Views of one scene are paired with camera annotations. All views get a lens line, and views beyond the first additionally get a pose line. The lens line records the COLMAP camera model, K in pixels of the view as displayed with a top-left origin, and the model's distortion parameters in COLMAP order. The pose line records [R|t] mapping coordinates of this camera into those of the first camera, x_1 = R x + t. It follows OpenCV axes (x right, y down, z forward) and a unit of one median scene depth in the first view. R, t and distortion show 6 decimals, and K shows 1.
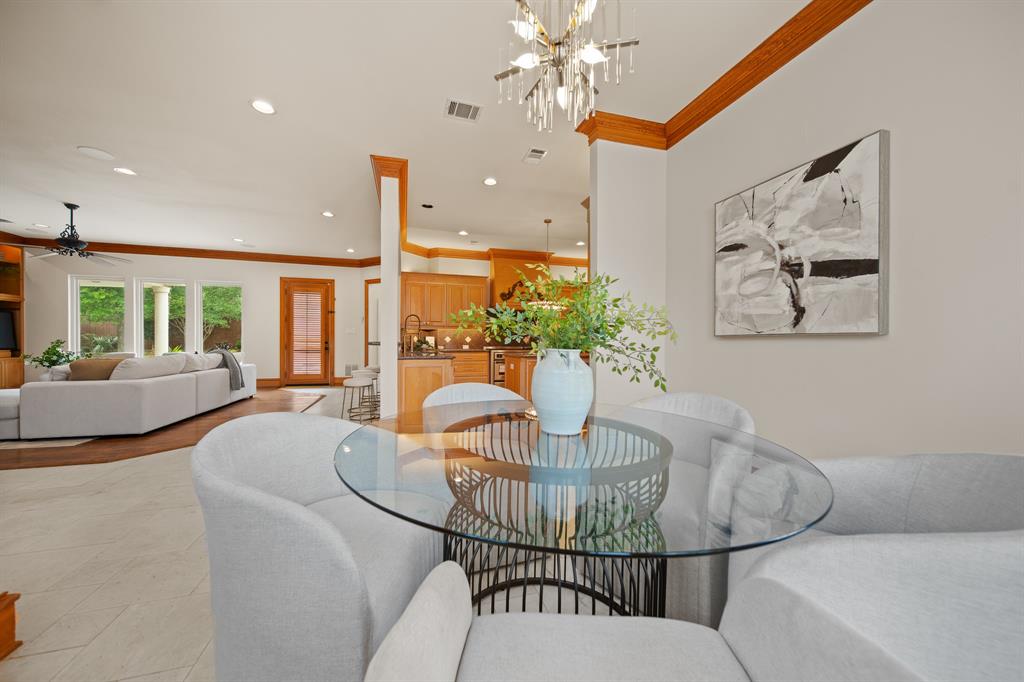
lens RADIAL K [[361.4, 0, 512.7], [0, 361.4, 342.8], [0, 0, 1]] dist [0.000247, -0.000199]
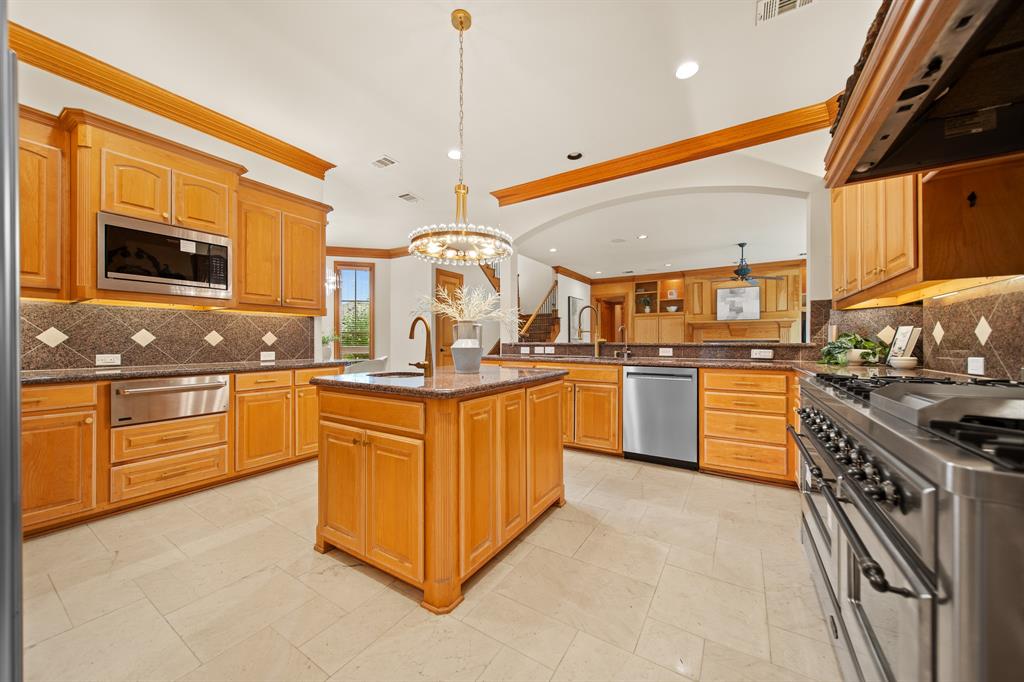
lens RADIAL K [[361.4, 0, 512.7], [0, 361.4, 342.8], [0, 0, 1]] dist [0.000247, -0.000199]
pose [[-0.753702, -0.003823, -0.657205, 0.664738], [-0.004783, 0.999989, -0.000331, -0.002251], [0.657199, 0.002894, -0.753712, 2.888327]]
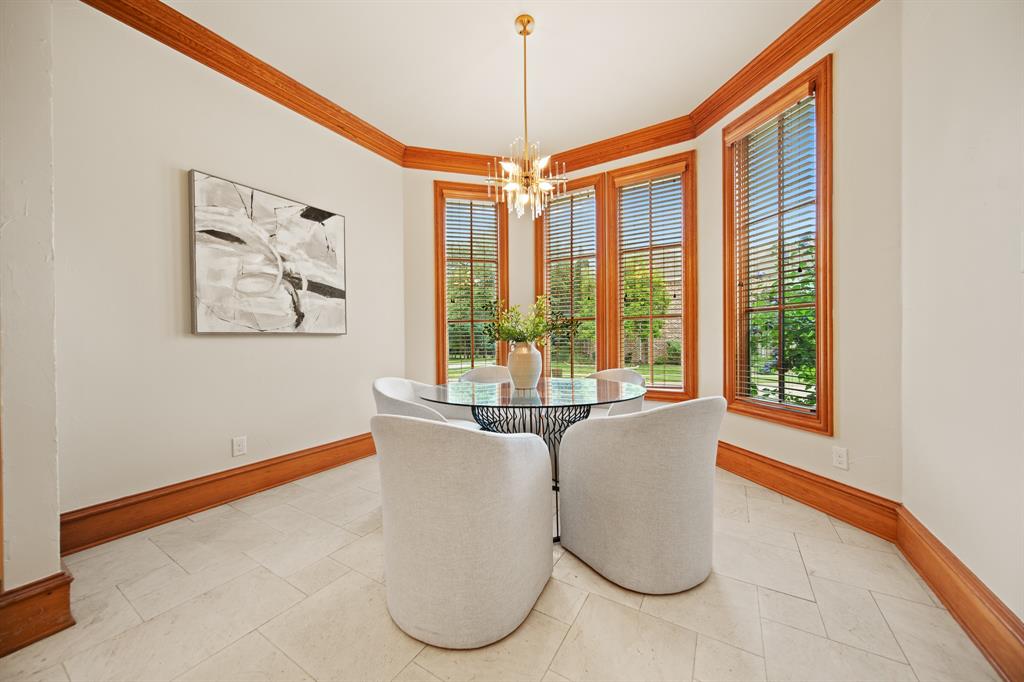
lens RADIAL K [[358.1, 0, 512.0], [0, 358.1, 341.0], [0, 0, 1]] dist [-0.002983, -0.000175]
pose [[-0.666080, -0.004777, 0.745865, -0.540439], [0.006667, 0.999901, 0.012358, -0.005942], [-0.745851, 0.013204, -0.665982, 1.053967]]
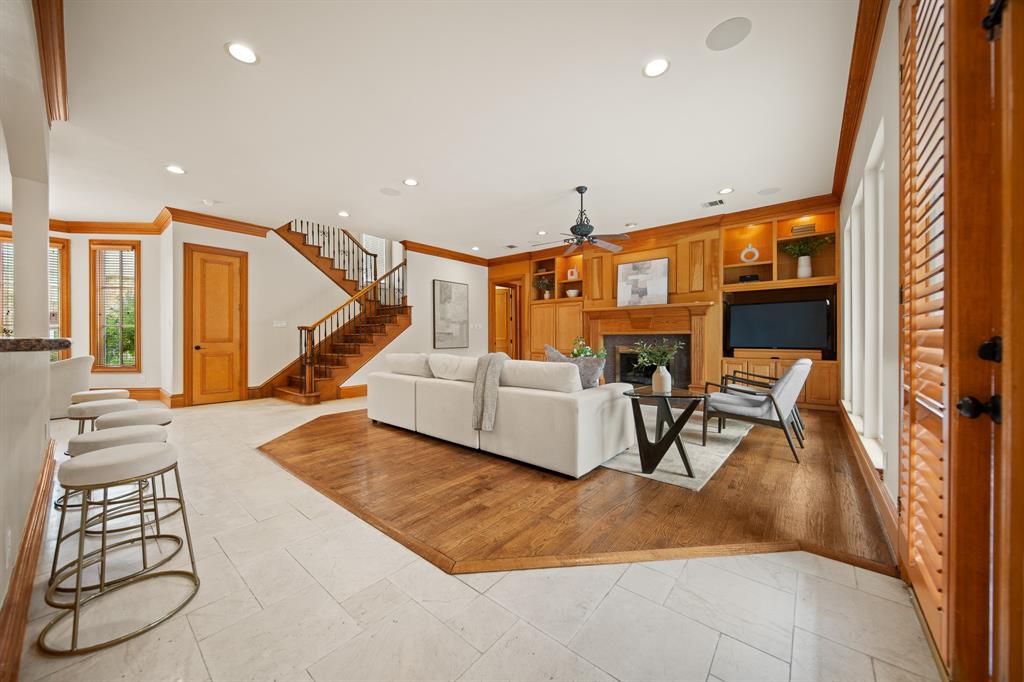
lens RADIAL K [[359.6, 0, 512.8], [0, 359.6, 336.2], [0, 0, 1]] dist [0.000255, -0.000235]
pose [[-0.832947, -0.005049, -0.553330, -1.143411], [-0.003253, 0.999986, -0.004228, -0.009848], [0.553343, -0.001722, -0.832952, 3.271625]]
